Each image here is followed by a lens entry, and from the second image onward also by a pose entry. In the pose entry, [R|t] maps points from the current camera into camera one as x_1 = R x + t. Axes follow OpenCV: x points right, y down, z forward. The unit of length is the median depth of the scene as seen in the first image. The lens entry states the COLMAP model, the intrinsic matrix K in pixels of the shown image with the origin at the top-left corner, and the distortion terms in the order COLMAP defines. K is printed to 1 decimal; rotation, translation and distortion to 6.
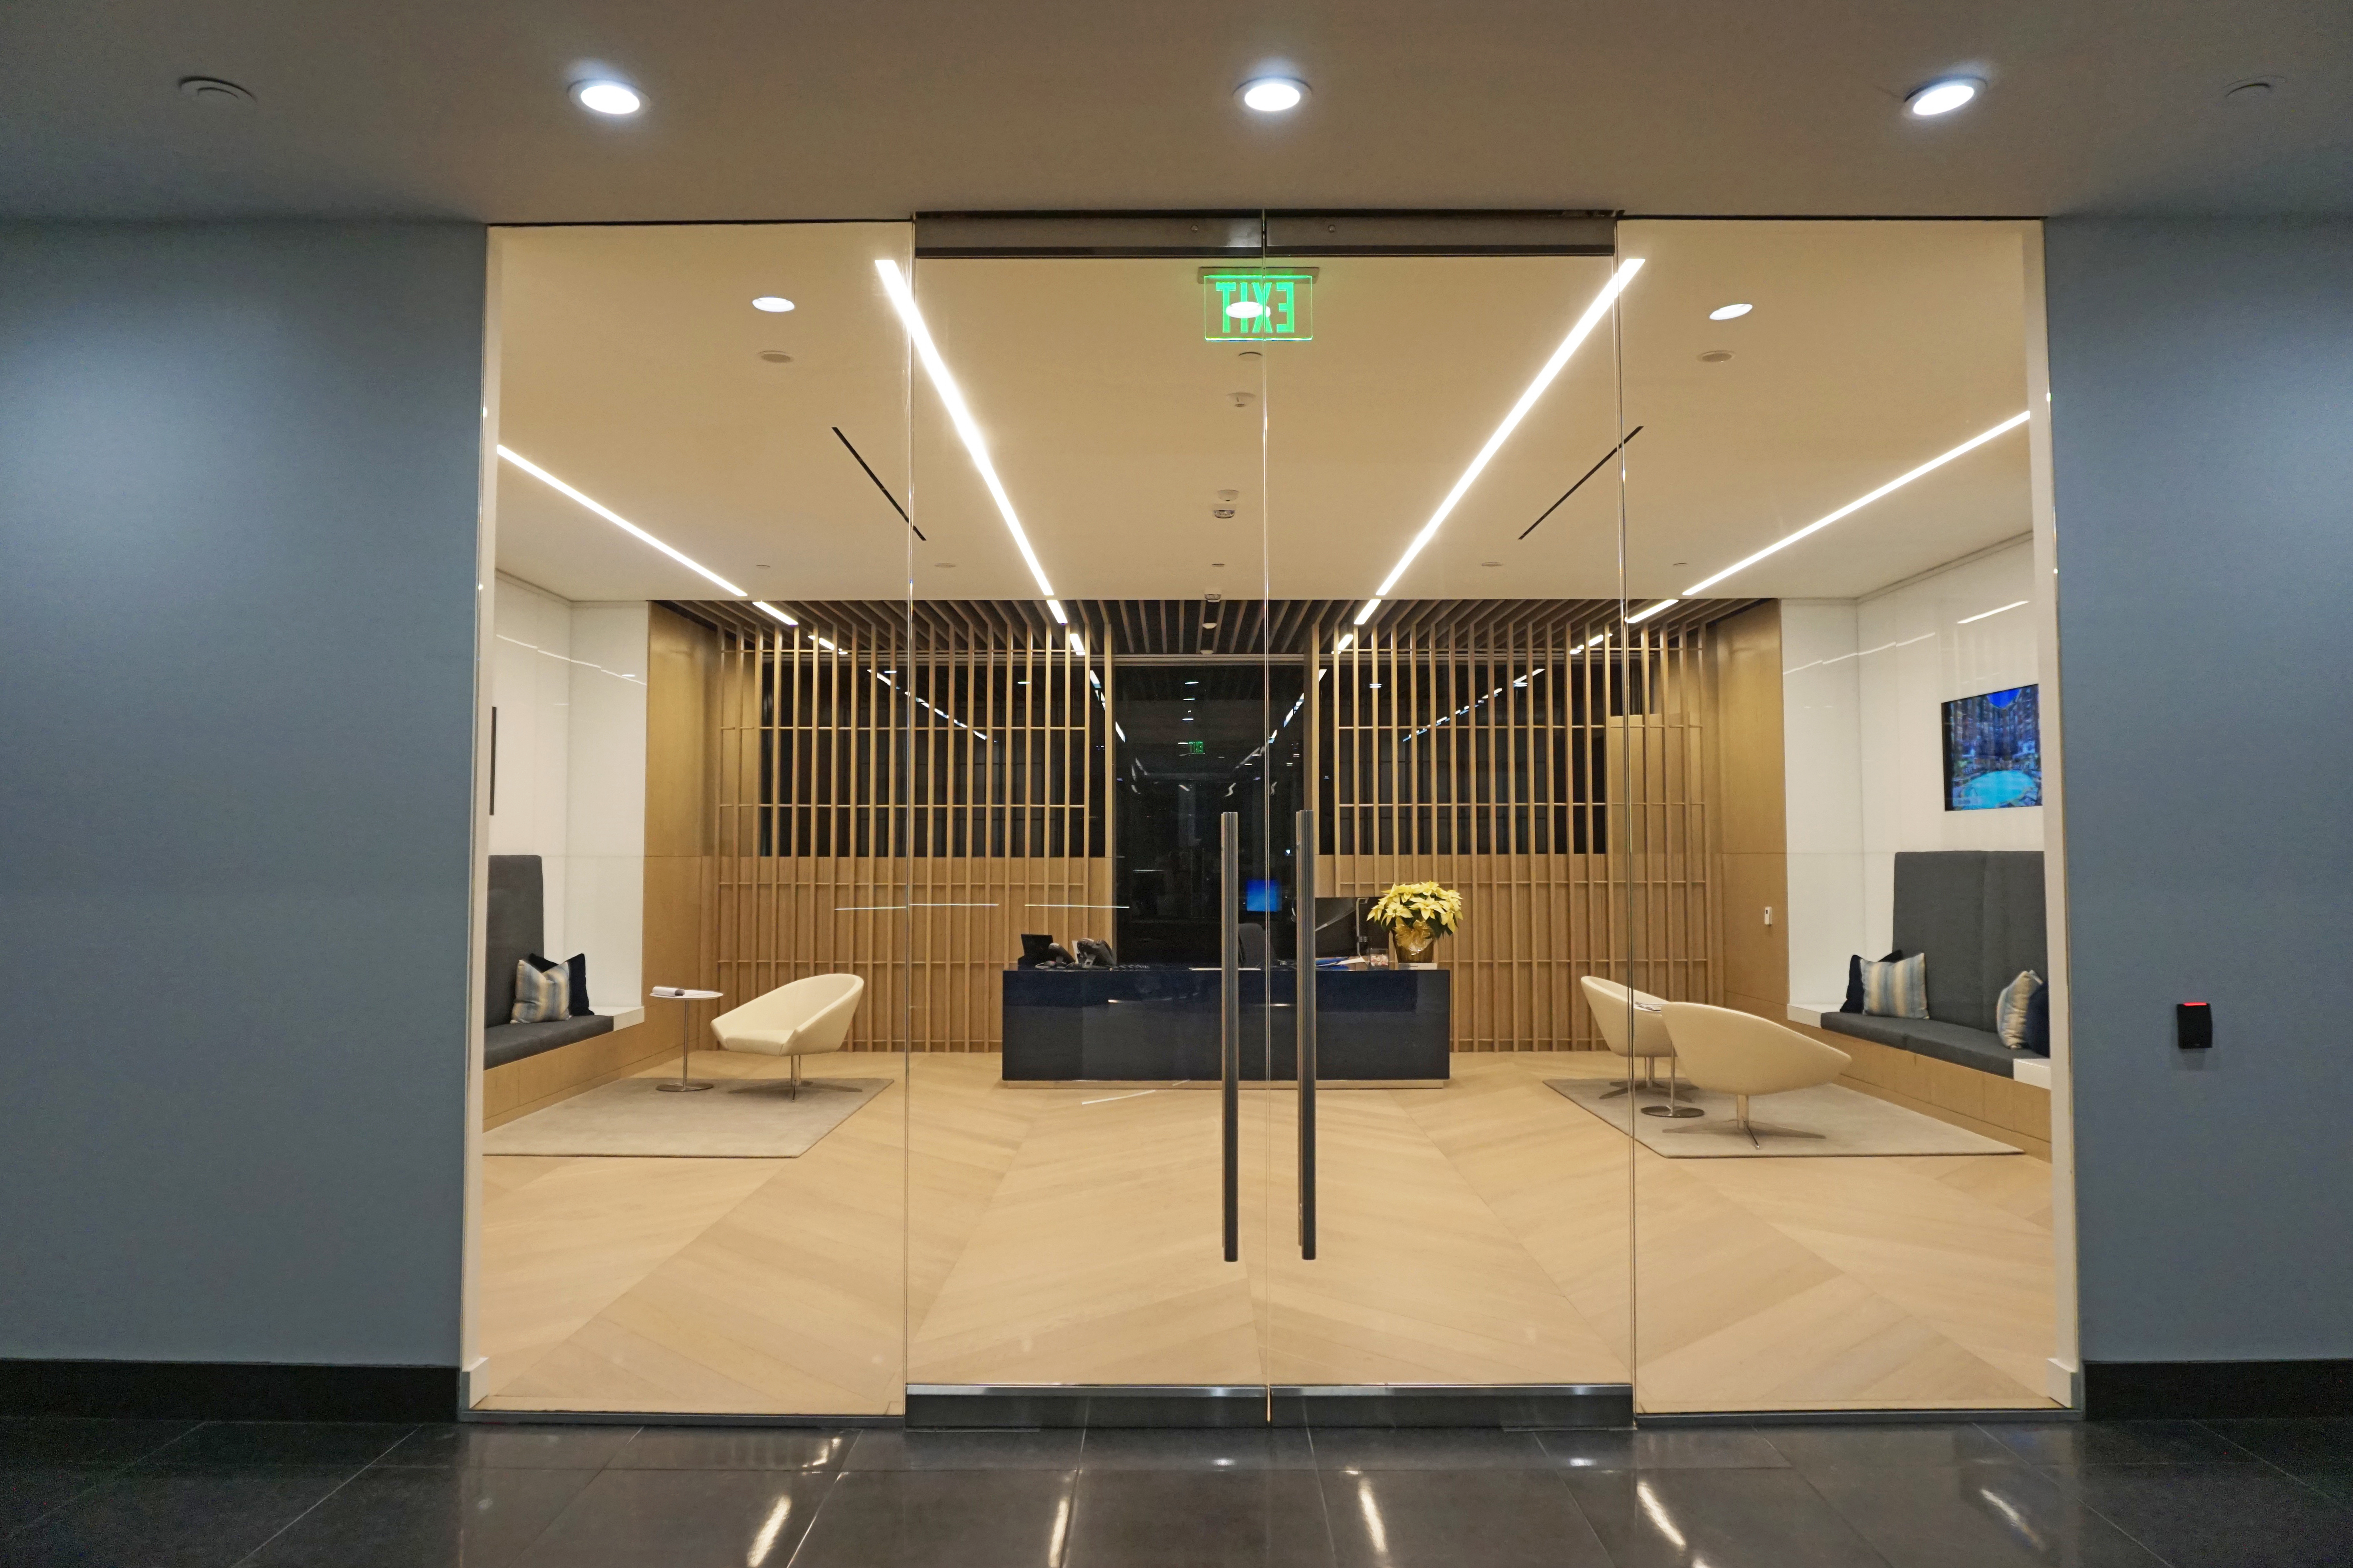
lens RADIAL K [[1579.7, 0, 1152.9], [0, 1579.7, 773.9], [0, 0, 1]] dist [-0.001347, 0.001419]
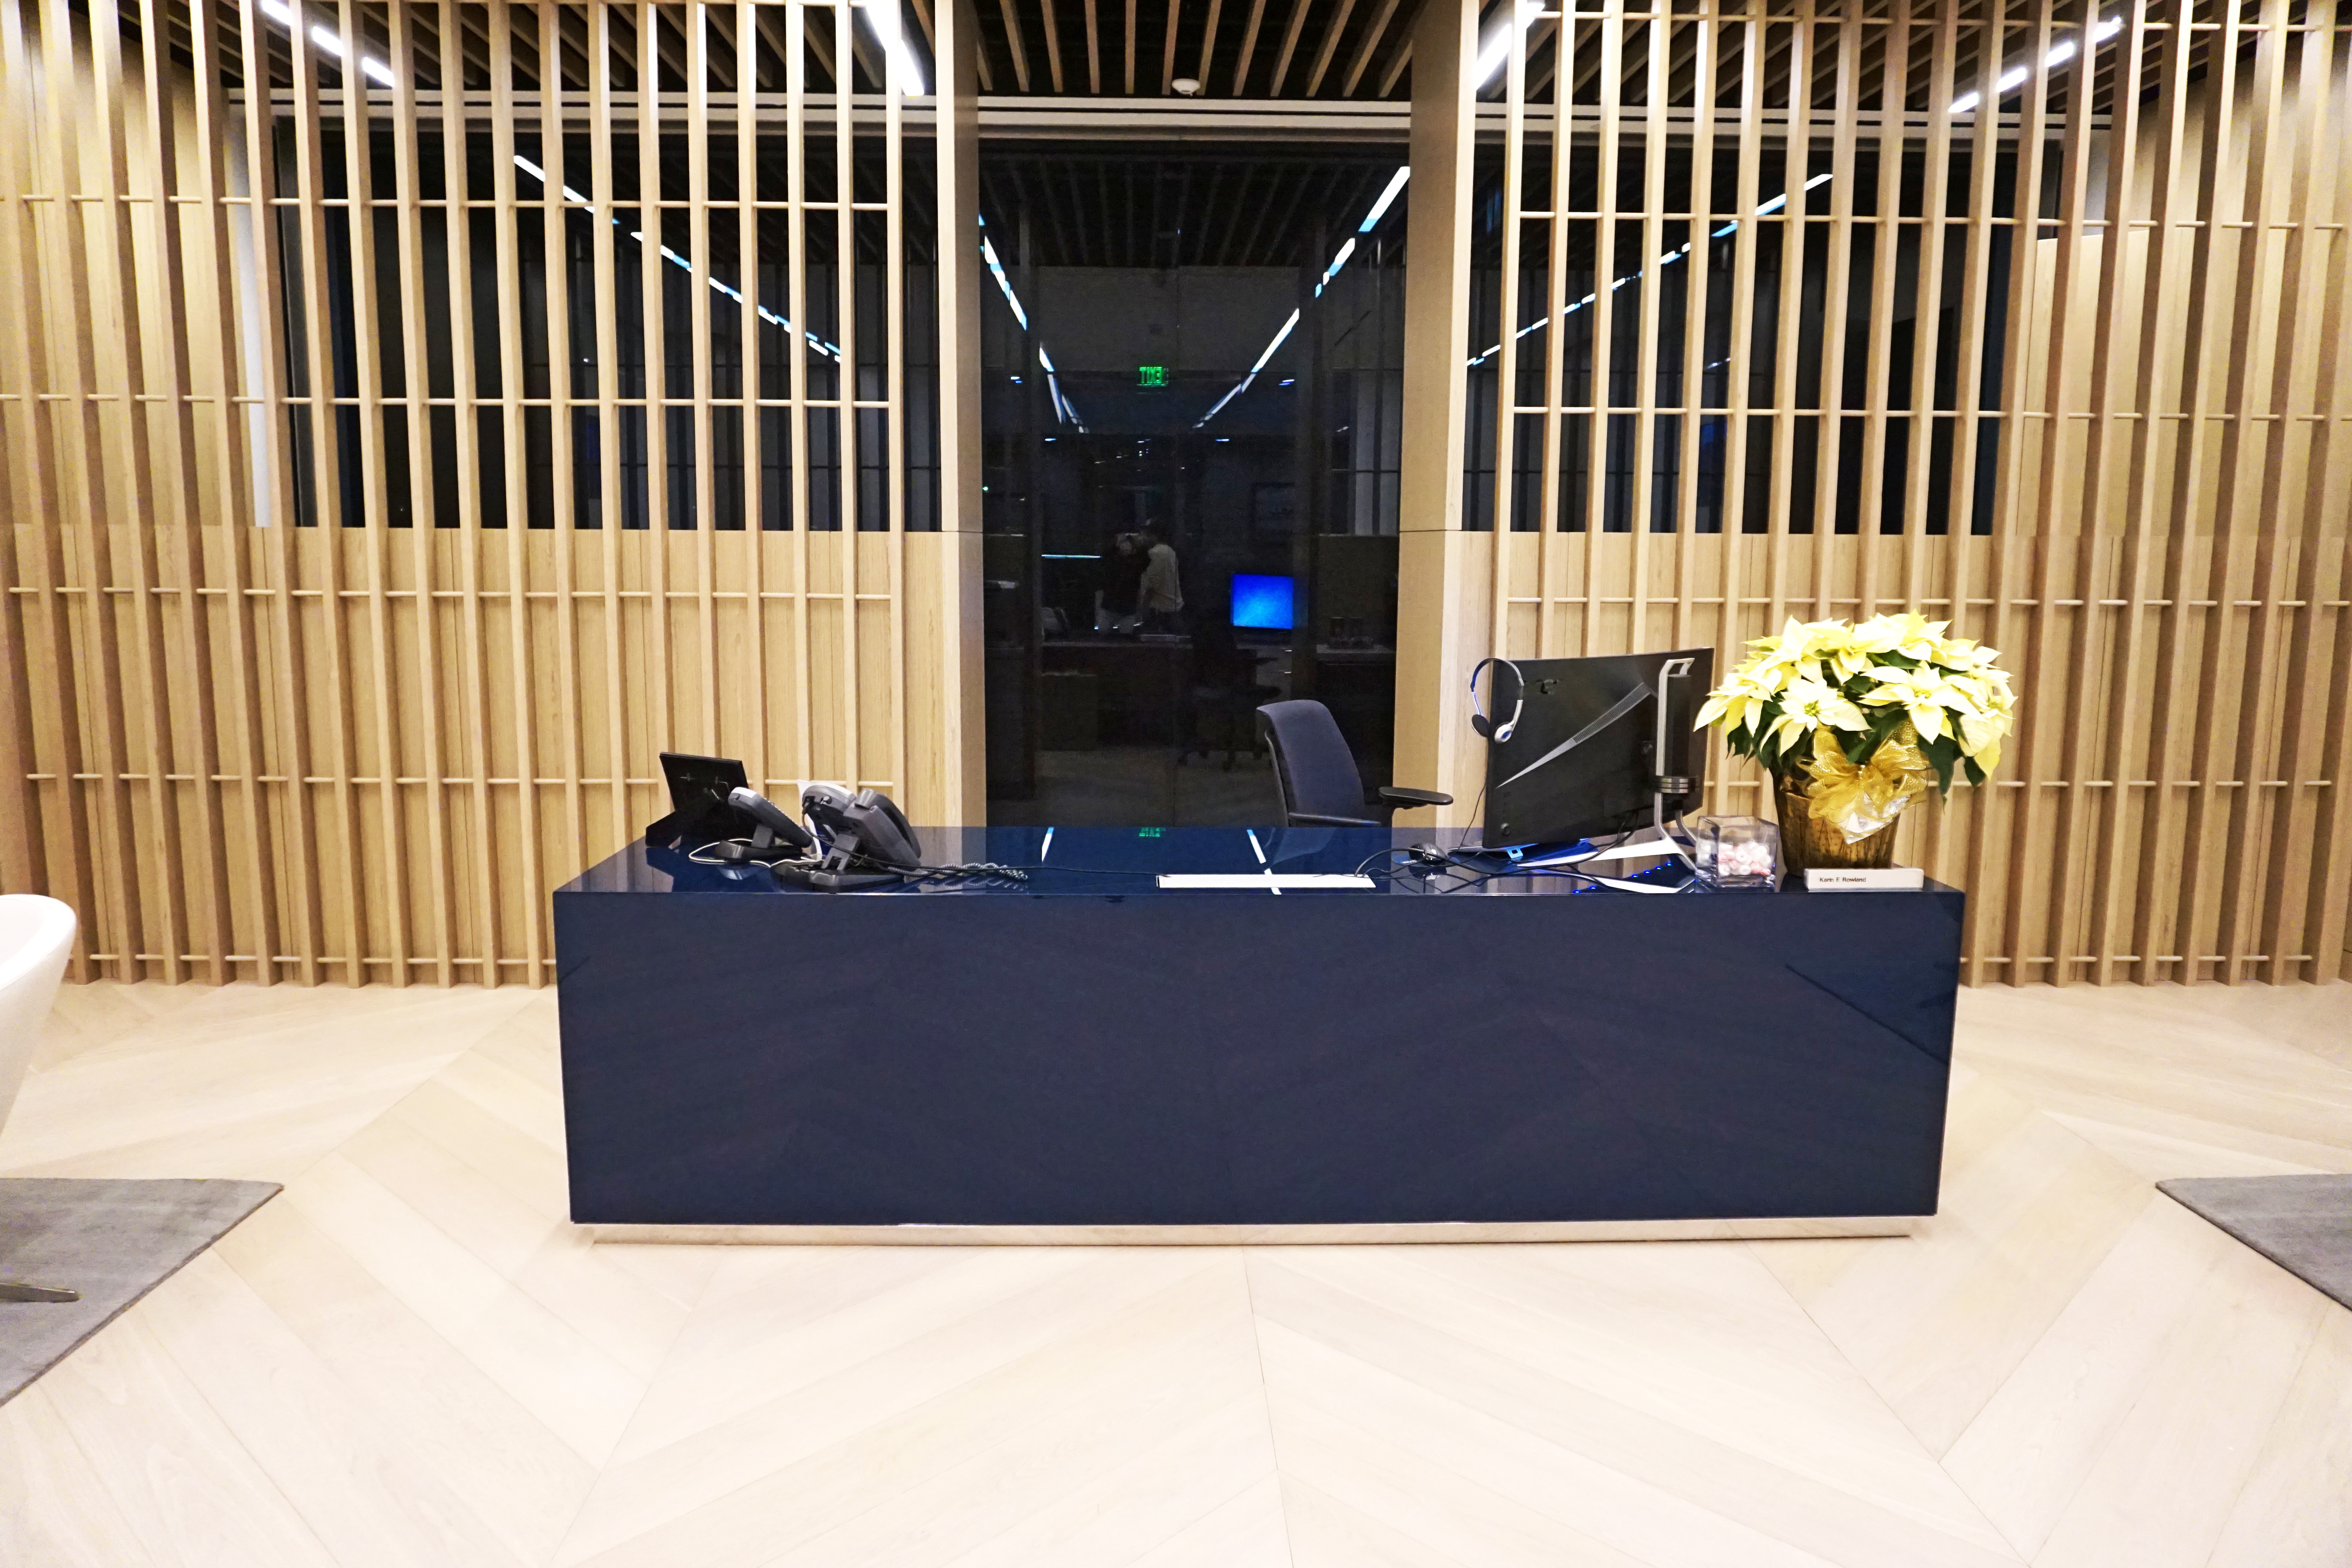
lens RADIAL K [[1579.2, 0, 1152.4], [0, 1579.2, 773.9], [0, 0, 1]] dist [-0.001347, 0.001419]
pose [[0.999378, 0.003145, 0.035124, 0.011321], [-0.010019, 0.980294, 0.197291, 0.037123], [-0.033811, -0.197521, 0.979715, 0.659932]]
